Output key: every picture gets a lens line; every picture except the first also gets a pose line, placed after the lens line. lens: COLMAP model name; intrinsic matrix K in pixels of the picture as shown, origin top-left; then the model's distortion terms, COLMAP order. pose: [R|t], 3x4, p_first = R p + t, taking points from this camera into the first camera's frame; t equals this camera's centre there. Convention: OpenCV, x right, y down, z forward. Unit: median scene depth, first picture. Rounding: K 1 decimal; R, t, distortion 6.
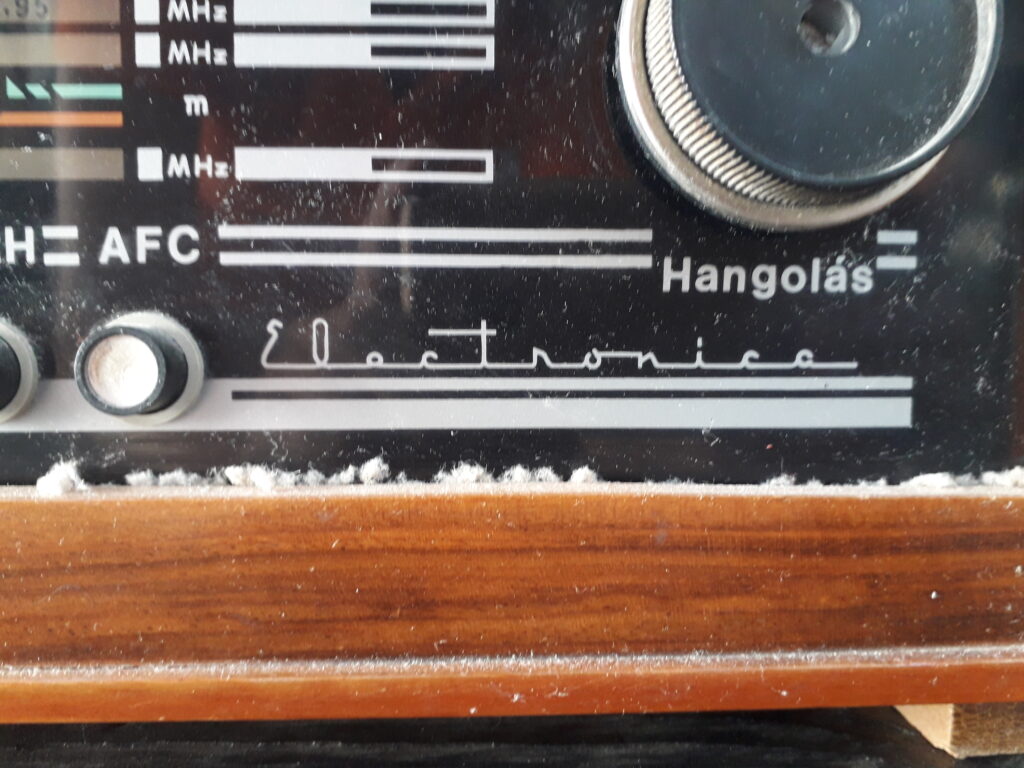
lens RADIAL K [[832.7, 0, 524.5], [0, 832.7, 380.6], [0, 0, 1]] dist [0.155327, -0.379554]
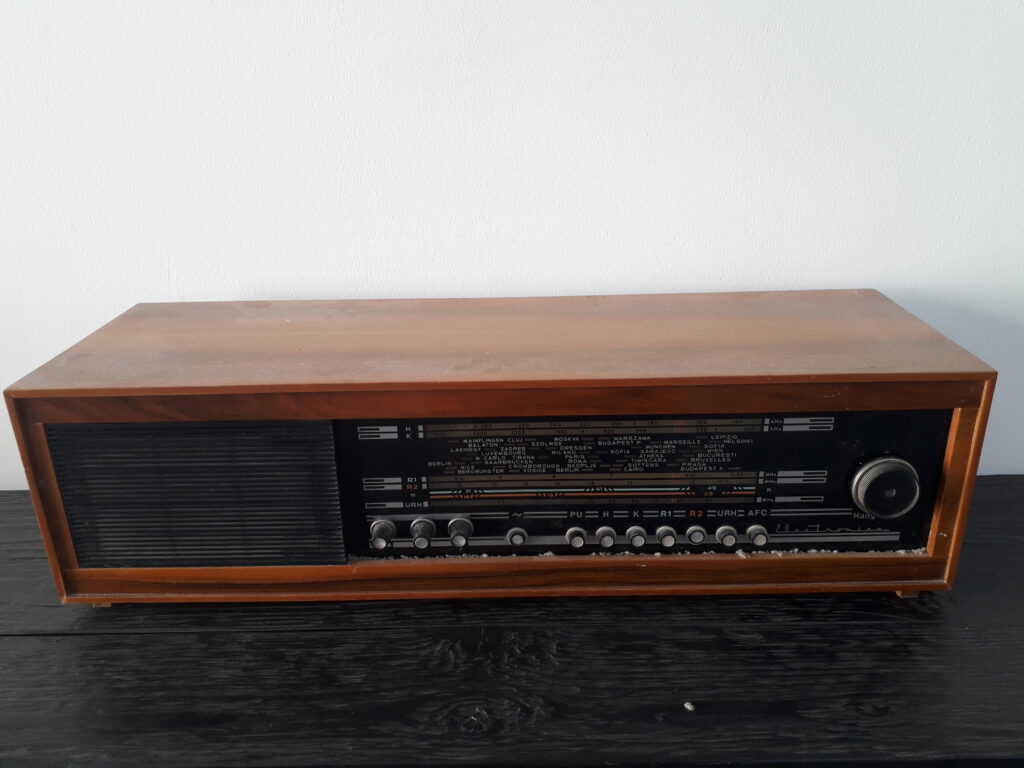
lens RADIAL K [[832.7, 0, 524.5], [0, 832.7, 380.6], [0, 0, 1]] dist [0.155327, -0.379554]
pose [[0.999351, -0.004611, -0.035727, -1.741705], [0.014697, 0.957665, 0.287511, -2.547560], [0.032889, -0.287849, 0.957111, -3.969976]]
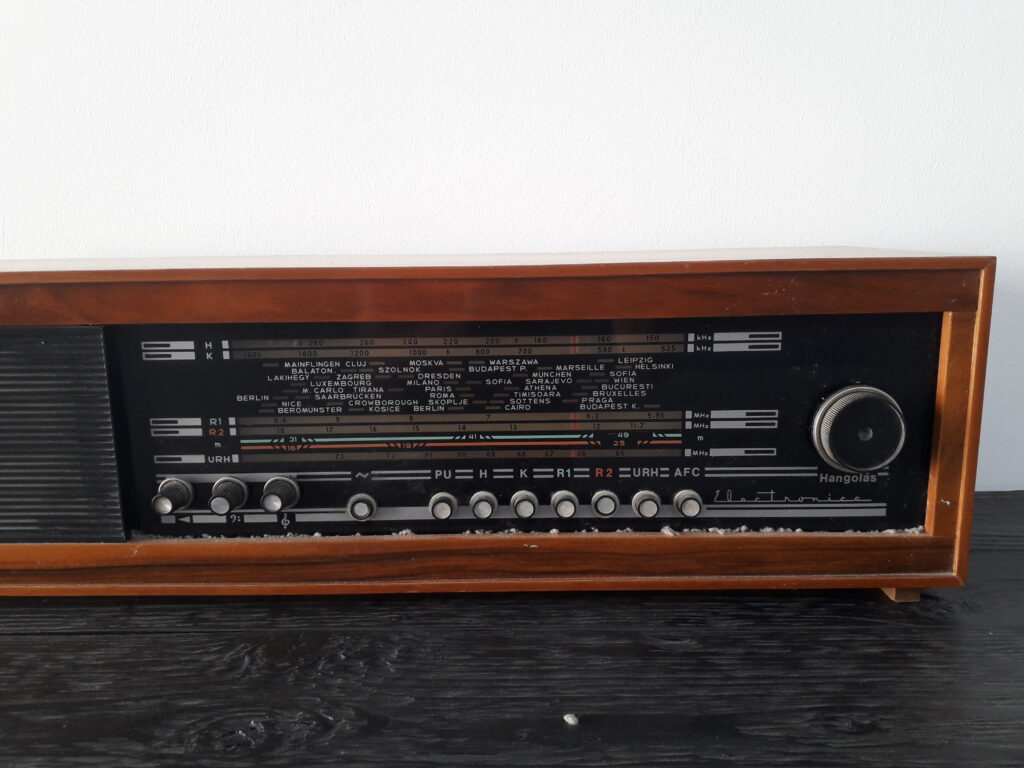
lens RADIAL K [[832.7, 0, 524.5], [0, 832.7, 380.6], [0, 0, 1]] dist [0.155327, -0.379554]
pose [[0.998771, -0.006597, -0.049127, -1.015800], [0.011571, 0.994750, 0.101674, -1.002388], [0.048199, -0.102118, 0.993604, -2.918919]]
